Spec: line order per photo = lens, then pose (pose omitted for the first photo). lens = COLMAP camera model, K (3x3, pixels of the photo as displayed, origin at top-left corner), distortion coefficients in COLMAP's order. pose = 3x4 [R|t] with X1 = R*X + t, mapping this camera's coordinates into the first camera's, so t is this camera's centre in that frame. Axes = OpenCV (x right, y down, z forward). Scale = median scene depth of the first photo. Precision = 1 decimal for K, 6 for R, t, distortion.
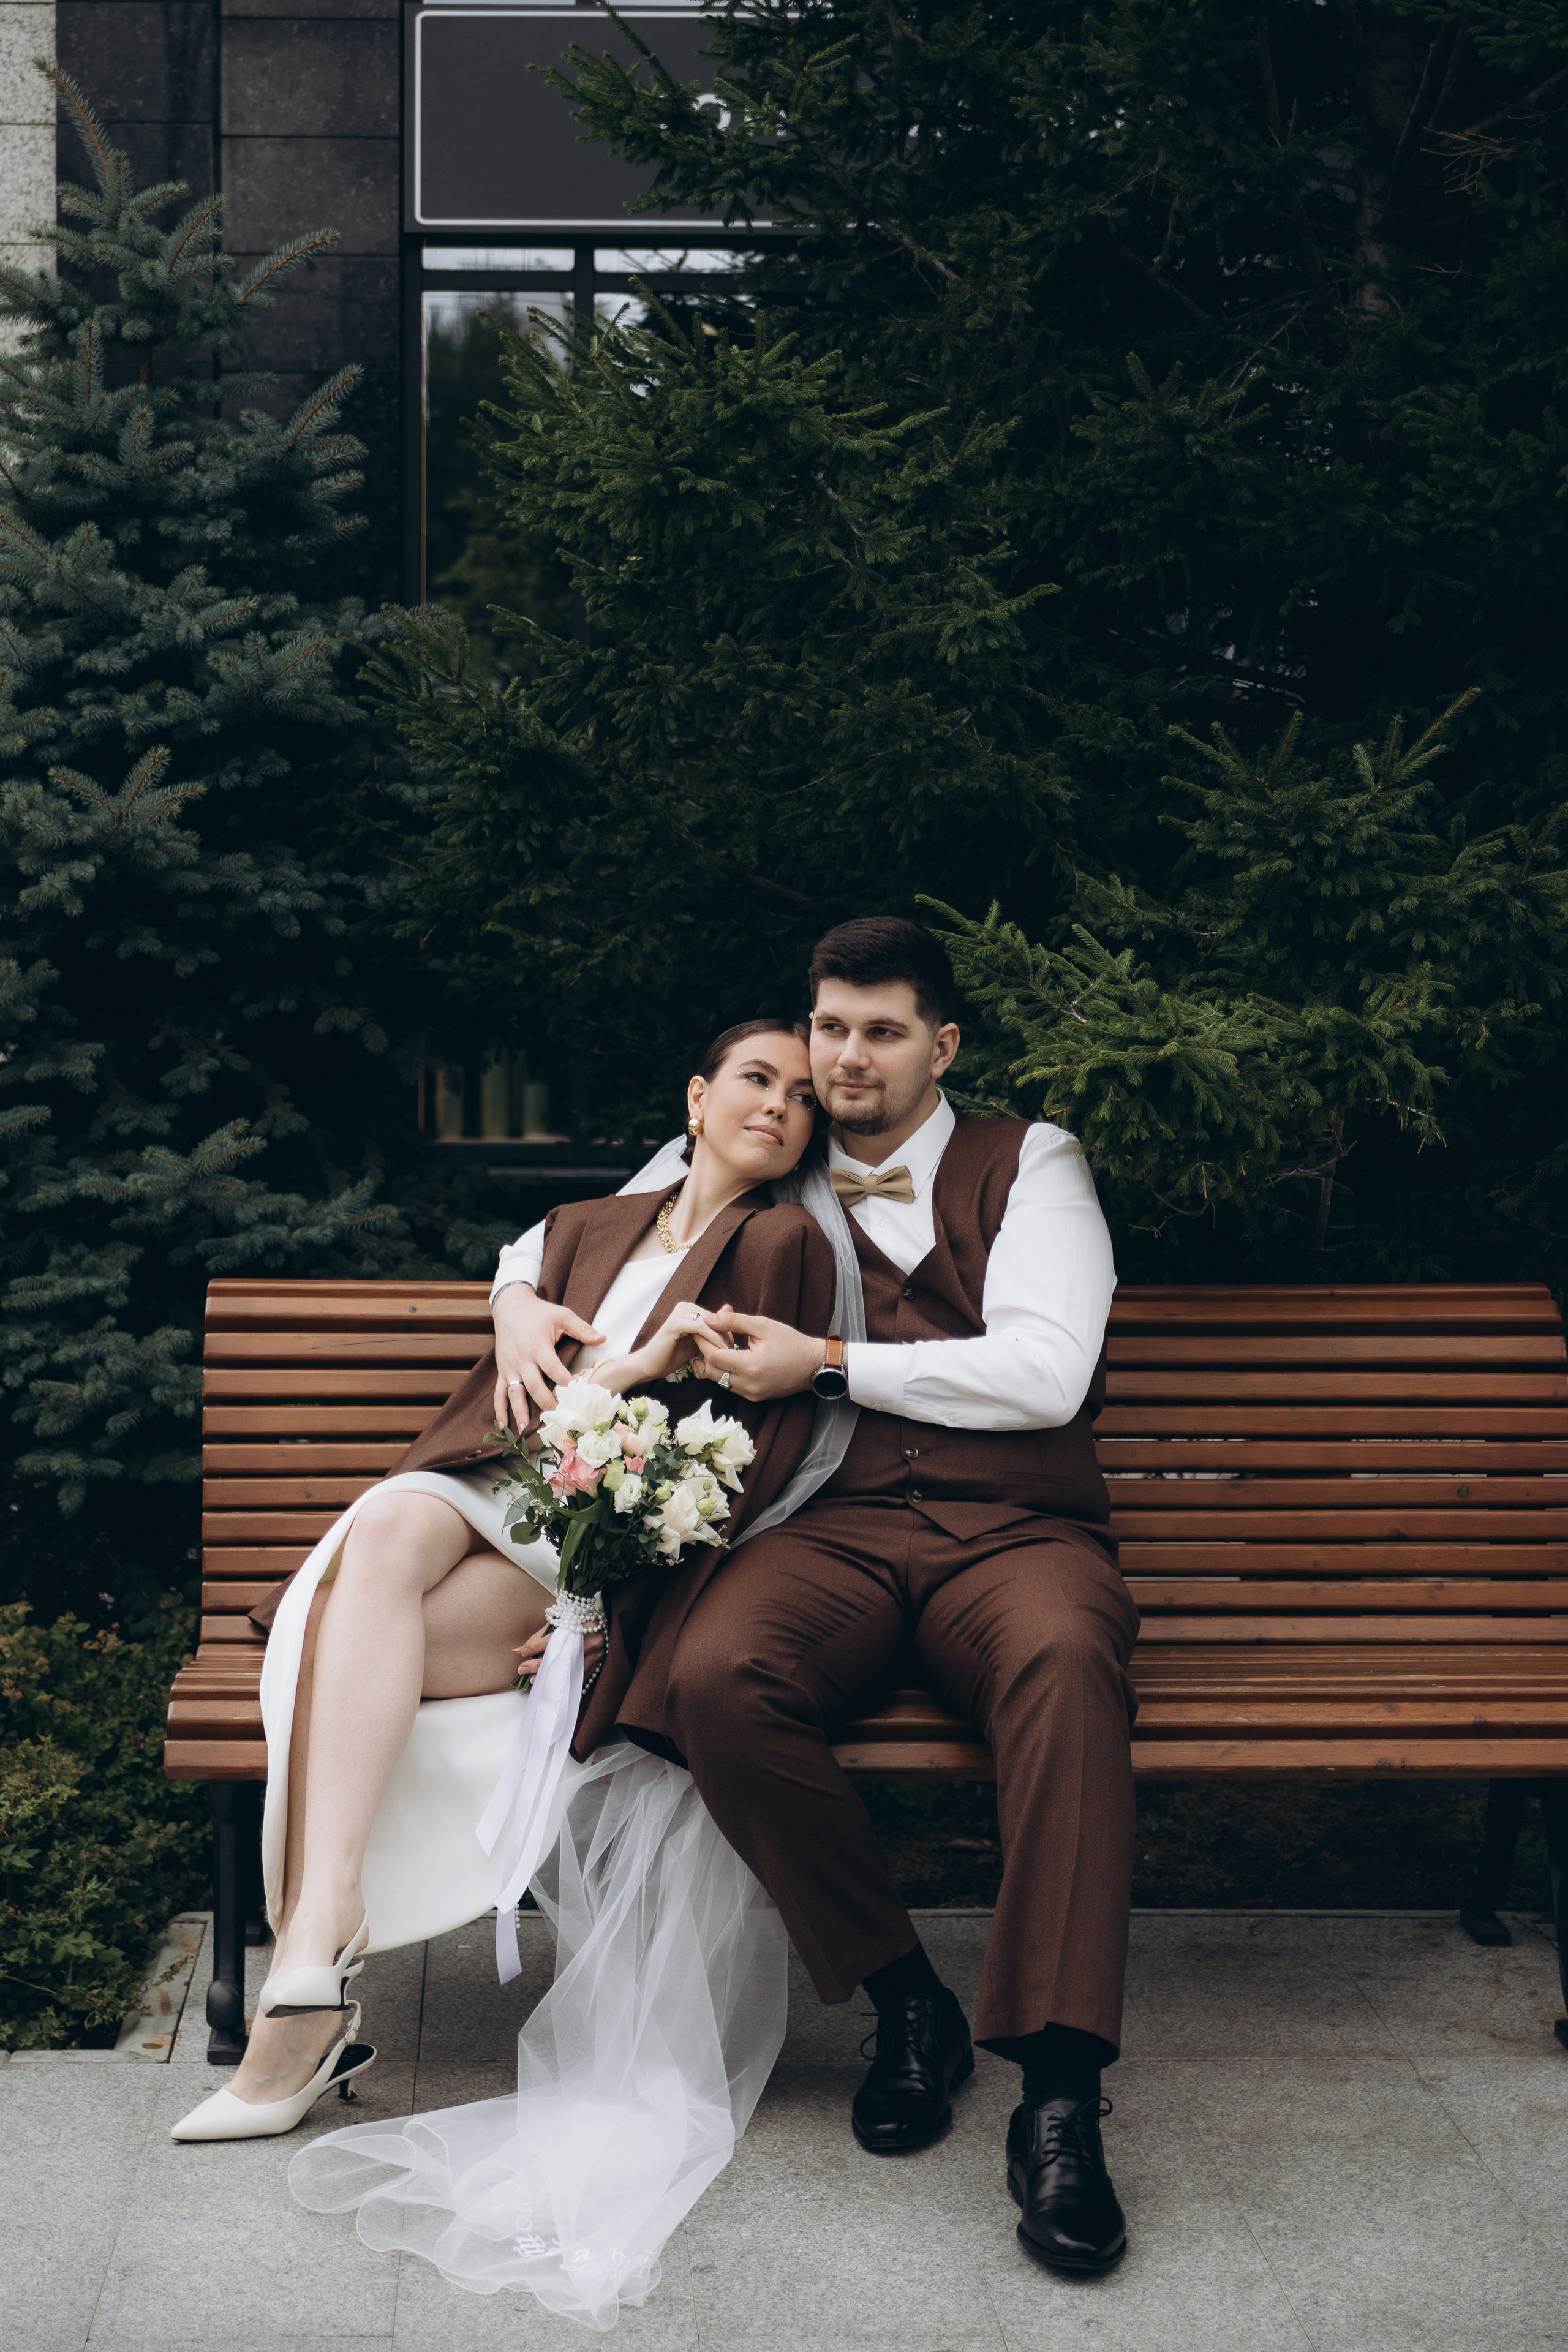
lens RADIAL K [[3471.2, 0, 732.0], [0, 3471.2, 1081.0], [0, 0, 1]] dist [0.180677, 0.000000]
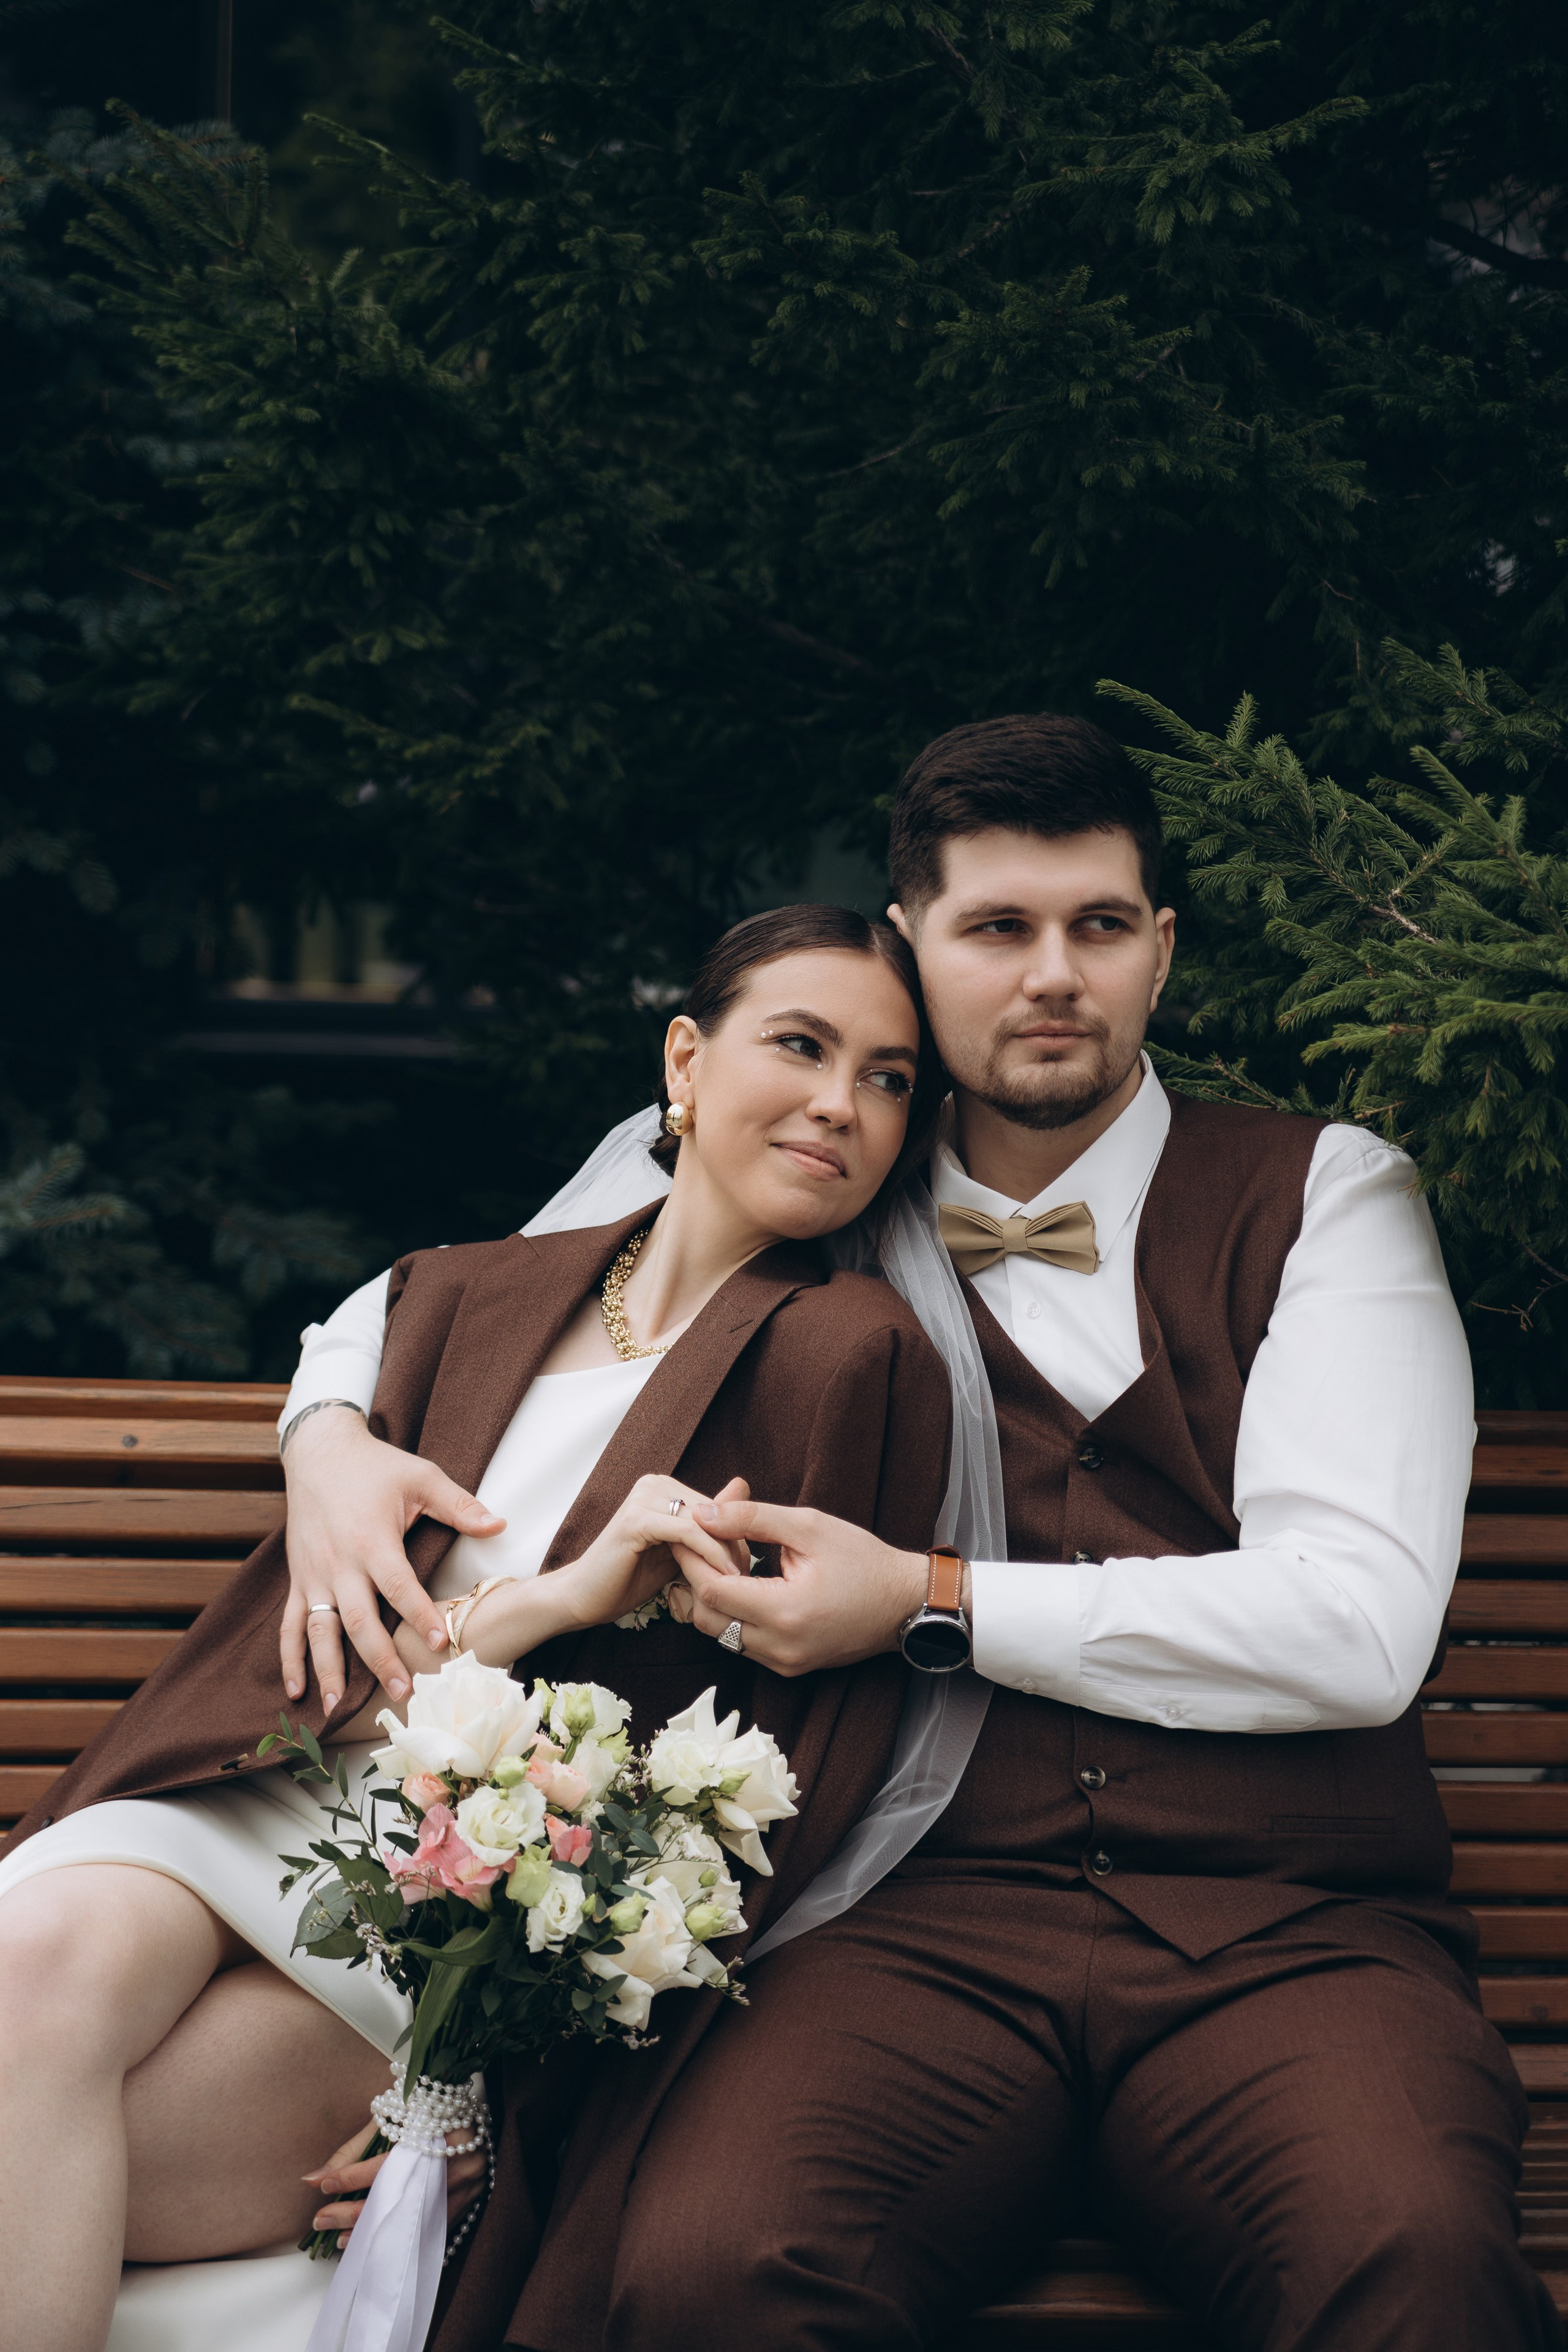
lens RADIAL K [[4600.8, 0, 863.4], [0, 4600.8, 1138.8], [0, 0, 1]] dist [0.126133, 0.000000]
pose [[0.998530, 0.023508, 0.048839, -0.014907], [-0.026399, 0.997884, 0.059424, -0.022379], [-0.047339, -0.060626, 0.997037, 0.275744]]
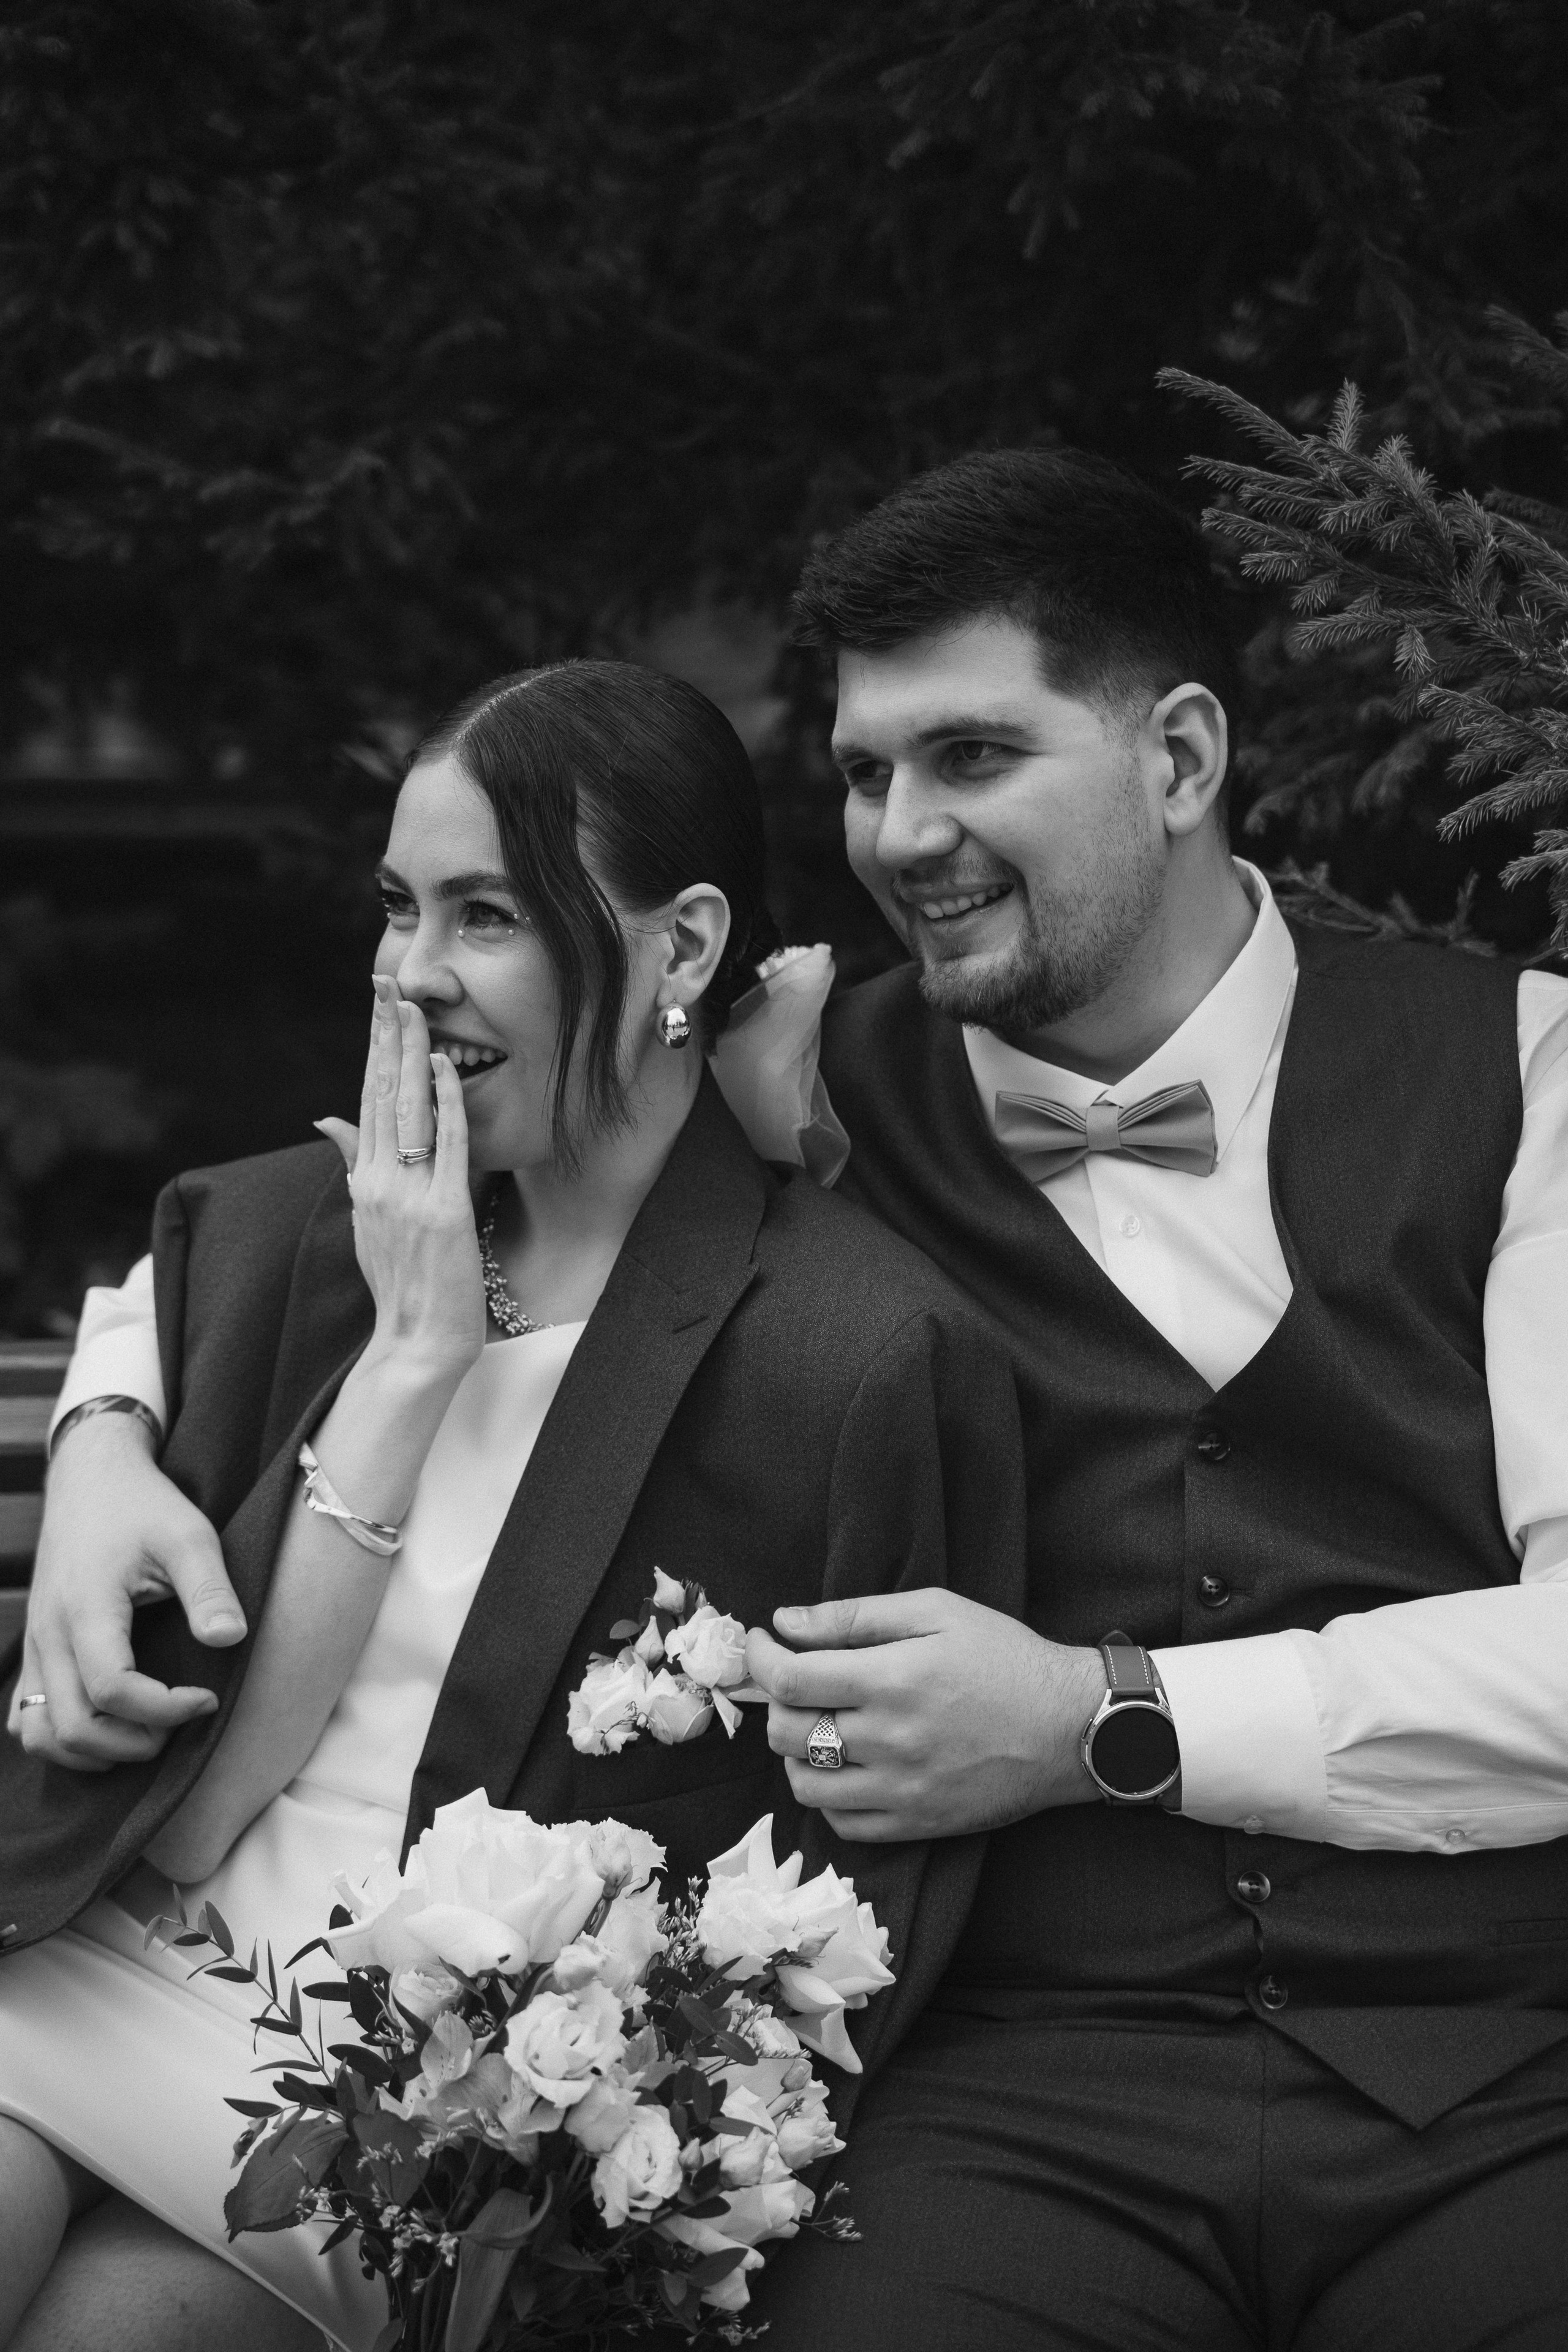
lens RADIAL K [[4600.8, 0, 807.1], [0, 4600.8, 1197.1], [0, 0, 1]] dist [0.126133, 0.000000]
pose [[0.994606, -0.012991, 0.102912, -0.040090], [-0.000162, 0.991931, 0.126777, -0.024329], [-0.103729, -0.126110, 0.986578, 0.440698]]
